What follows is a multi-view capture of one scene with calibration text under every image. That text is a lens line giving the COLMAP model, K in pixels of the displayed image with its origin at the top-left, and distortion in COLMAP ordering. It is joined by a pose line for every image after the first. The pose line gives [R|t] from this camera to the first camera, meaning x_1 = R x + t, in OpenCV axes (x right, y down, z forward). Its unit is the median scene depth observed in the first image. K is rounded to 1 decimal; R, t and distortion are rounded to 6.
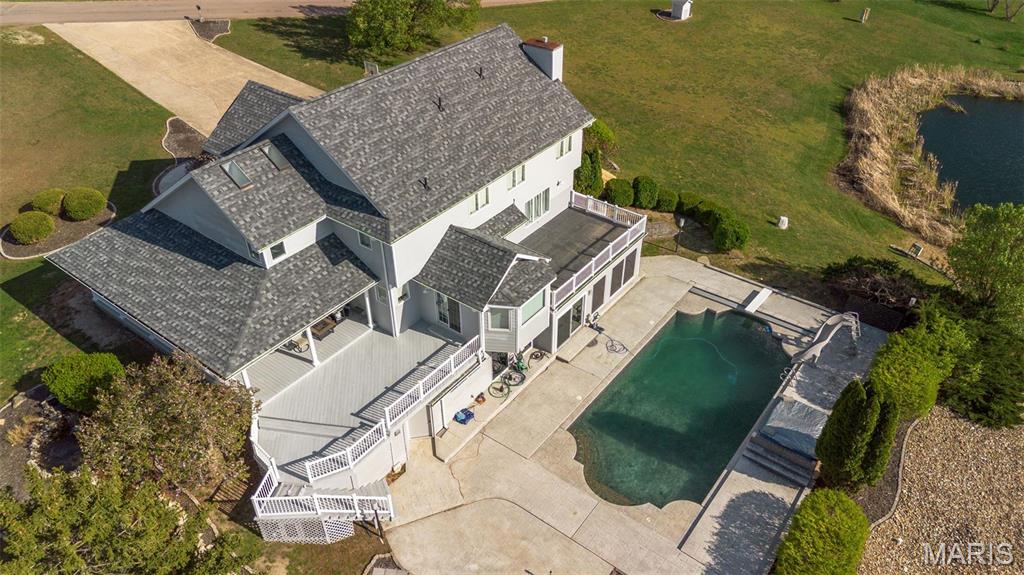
lens RADIAL K [[731.9, 0, 512.0], [0, 731.9, 287.5], [0, 0, 1]] dist [0.068861, -0.062465]
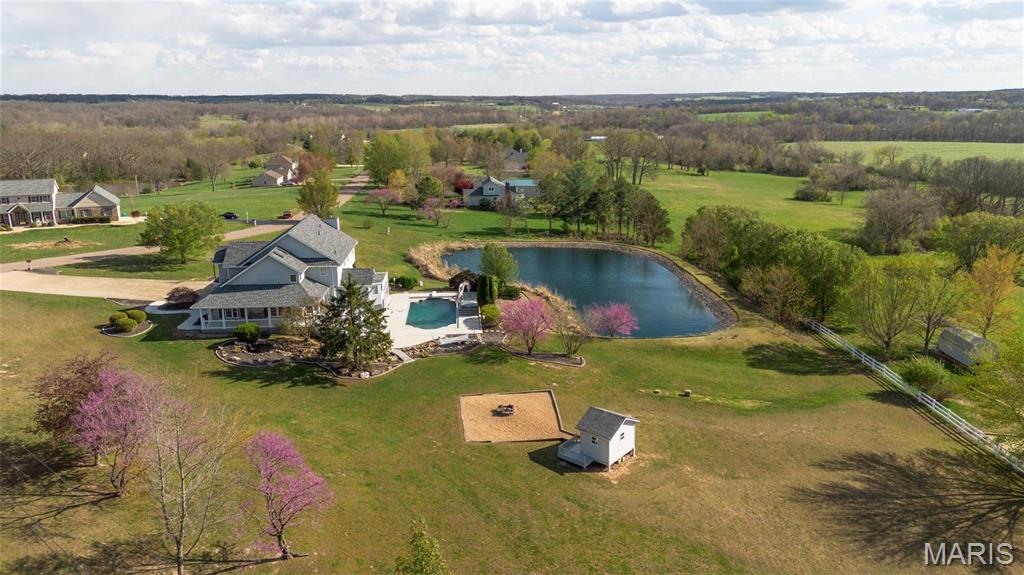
lens RADIAL K [[731.9, 0, 512.0], [0, 731.9, 287.5], [0, 0, 1]] dist [0.068861, -0.062465]
pose [[0.747460, -0.157274, 0.645421, -1.234542], [0.386612, 0.893073, -0.230113, 0.757581], [-0.540217, 0.421528, 0.728341, -1.175015]]
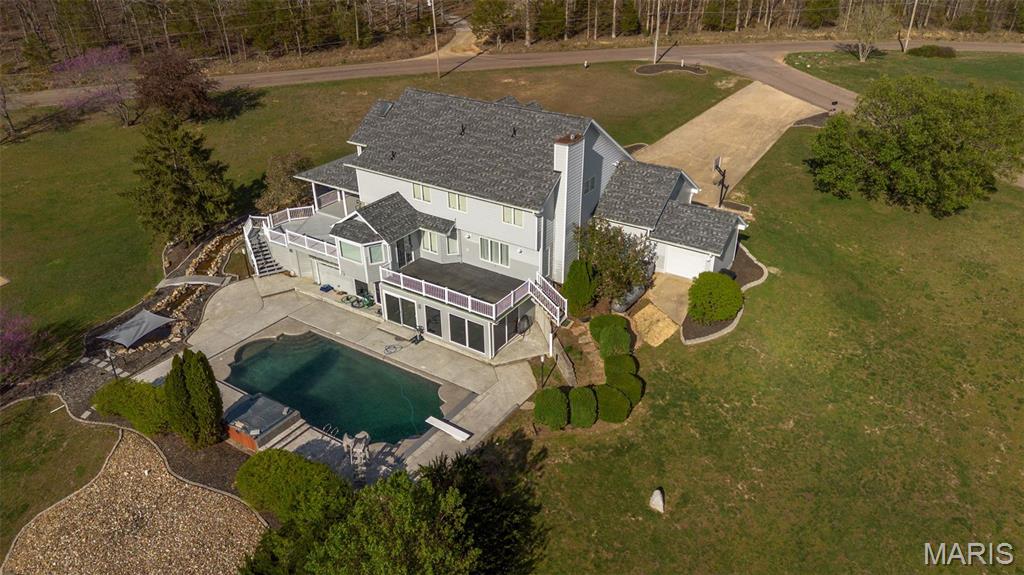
lens RADIAL K [[731.9, 0, 512.0], [0, 731.9, 287.5], [0, 0, 1]] dist [0.068861, -0.062465]
pose [[0.053130, 0.478387, -0.876541, 1.132659], [-0.581029, 0.728705, 0.362485, -0.529831], [0.812147, 0.490037, 0.316672, 0.712546]]
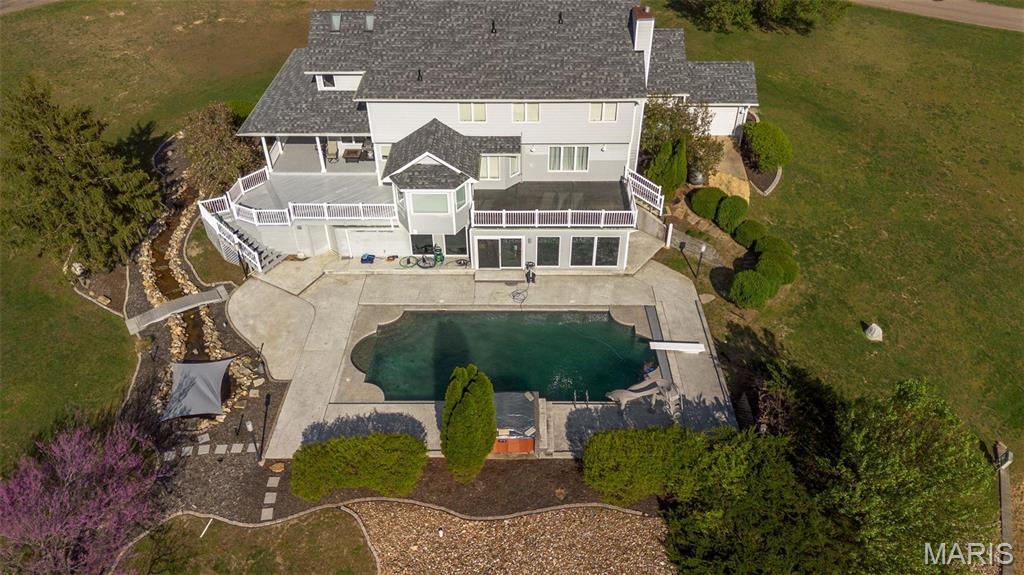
lens RADIAL K [[710.9, 0, 510.5], [0, 710.9, 301.9], [0, 0, 1]] dist [0.053653, -0.003518]
pose [[0.593100, 0.506959, -0.625479, 0.765569], [-0.472233, 0.848249, 0.239729, -0.148591], [0.652095, 0.153188, 0.742499, 0.223839]]
